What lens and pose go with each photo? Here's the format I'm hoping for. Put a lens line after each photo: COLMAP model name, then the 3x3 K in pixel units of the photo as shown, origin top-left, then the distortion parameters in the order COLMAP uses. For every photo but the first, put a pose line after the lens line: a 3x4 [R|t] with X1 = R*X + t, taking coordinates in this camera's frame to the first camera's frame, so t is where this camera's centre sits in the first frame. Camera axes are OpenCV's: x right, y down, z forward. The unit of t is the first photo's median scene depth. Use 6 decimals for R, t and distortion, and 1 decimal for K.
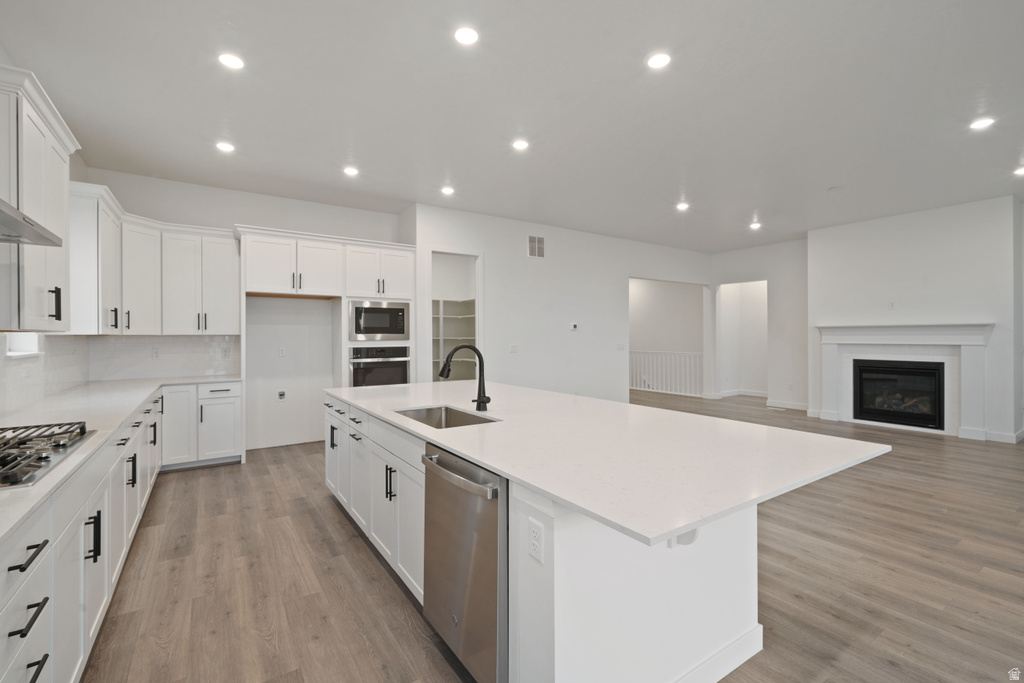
lens RADIAL K [[449.7, 0, 509.5], [0, 449.7, 333.5], [0, 0, 1]] dist [0.001754, -0.000528]
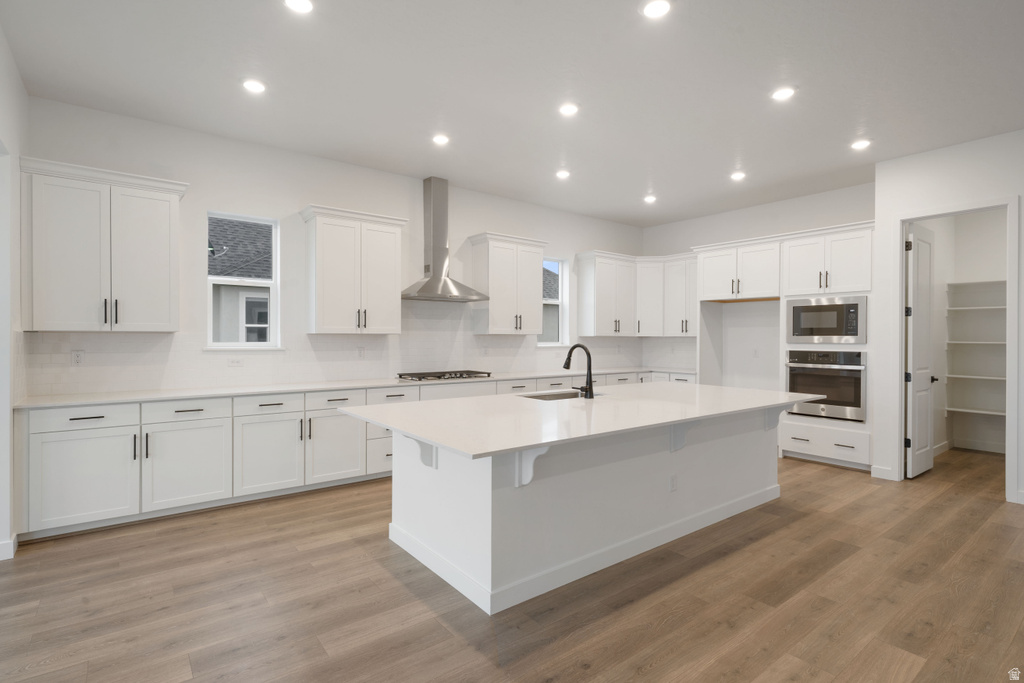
lens RADIAL K [[503.9, 0, 501.5], [0, 503.9, 340.1], [0, 0, 1]] dist [0.005362, 0.000831]
pose [[0.058997, 0.009556, -0.998212, 0.617500], [0.000856, 0.999953, 0.009624, -0.000837], [0.998258, -0.001422, 0.058986, 0.324217]]
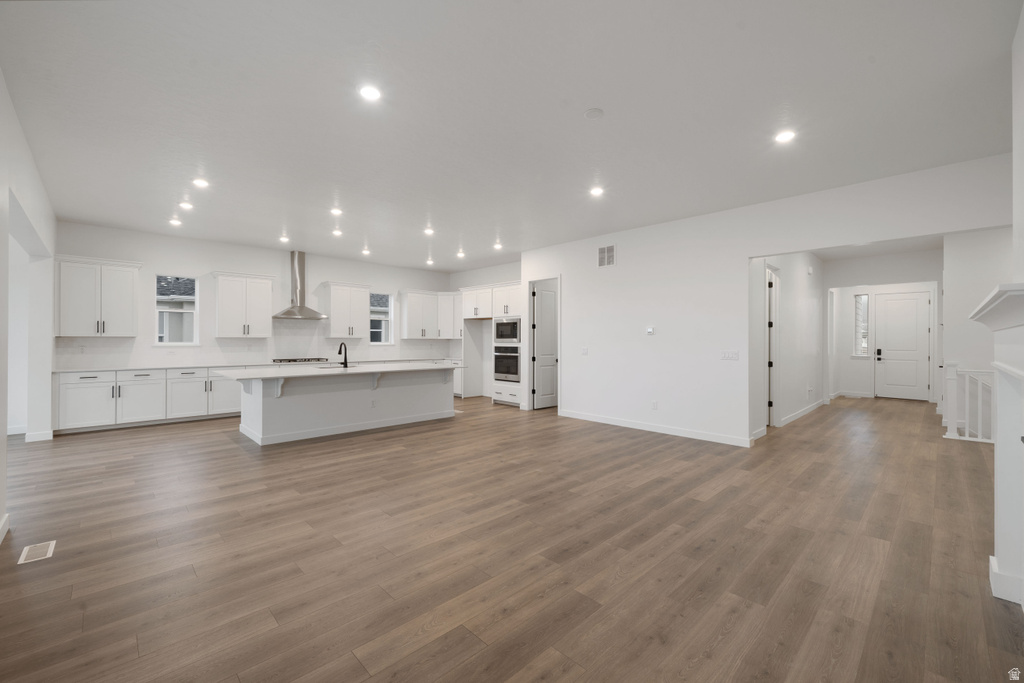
lens RADIAL K [[423.6, 0, 504.2], [0, 423.6, 338.9], [0, 0, 1]] dist [0.001911, 0.000112]
pose [[0.165458, 0.001573, -0.986216, 1.205367], [0.001657, 0.999997, 0.001873, -0.000535], [0.986215, -0.001944, 0.165455, 0.716953]]
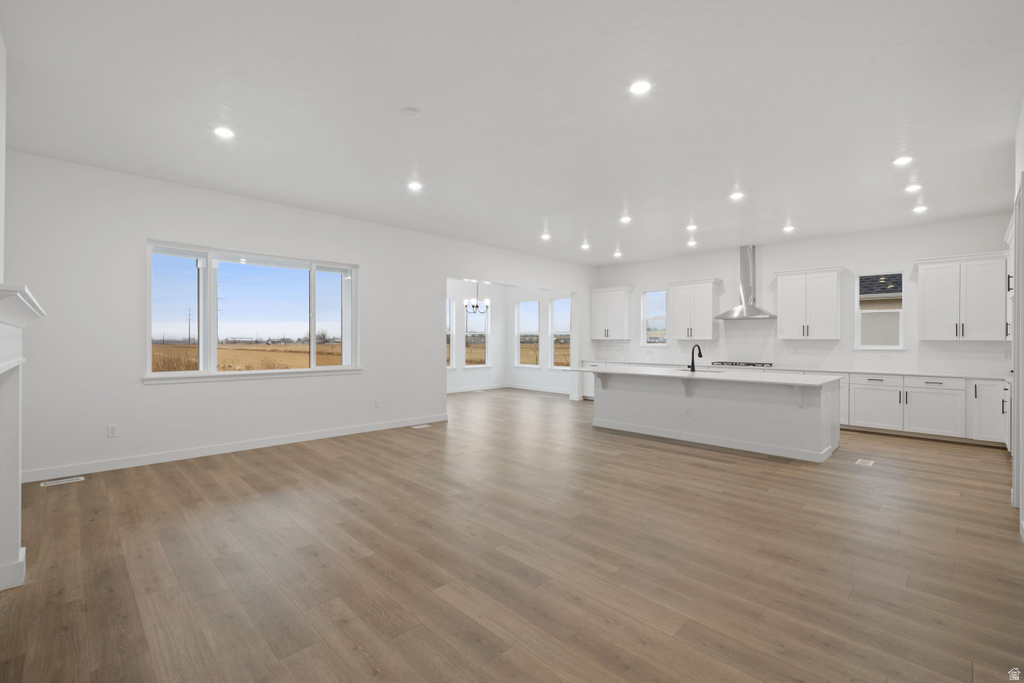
lens RADIAL K [[449.7, 0, 504.7], [0, 449.7, 346.4], [0, 0, 1]] dist [0.001754, -0.000528]
pose [[-0.984838, 0.002885, -0.173455, 0.648421], [0.001738, 0.999976, 0.006763, 0.007593], [0.173471, 0.006359, -0.984819, 1.532631]]
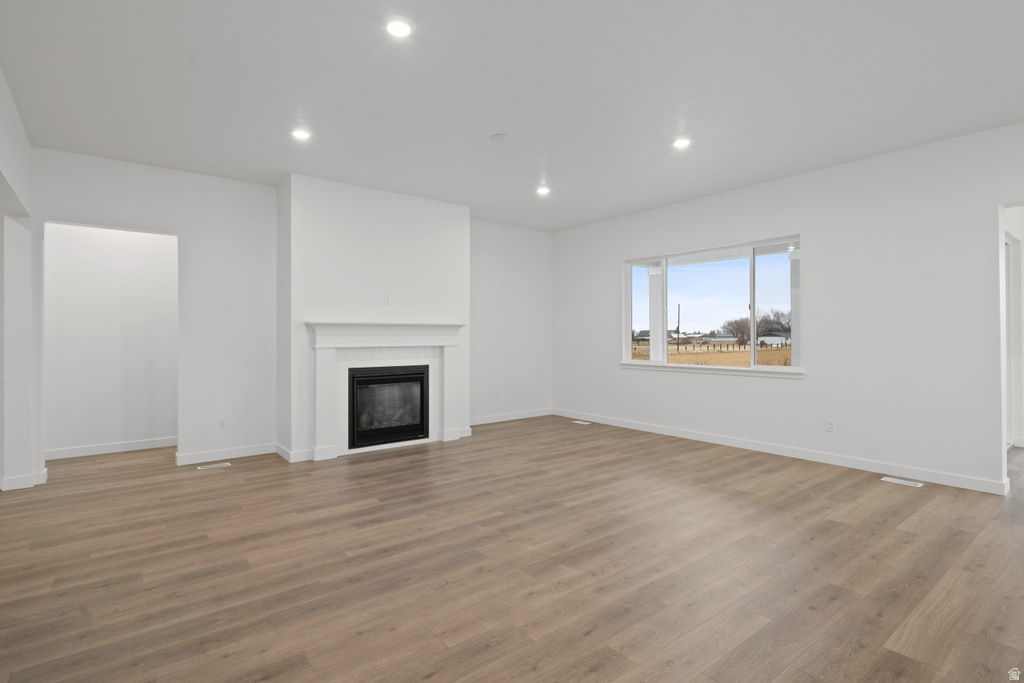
lens RADIAL K [[503.9, 0, 508.6], [0, 503.9, 324.5], [0, 0, 1]] dist [0.005362, 0.000831]
pose [[-0.071447, 0.025182, 0.997127, -0.101495], [-0.003449, 0.999669, -0.025493, 0.006762], [-0.997438, -0.005260, -0.071336, 0.968413]]
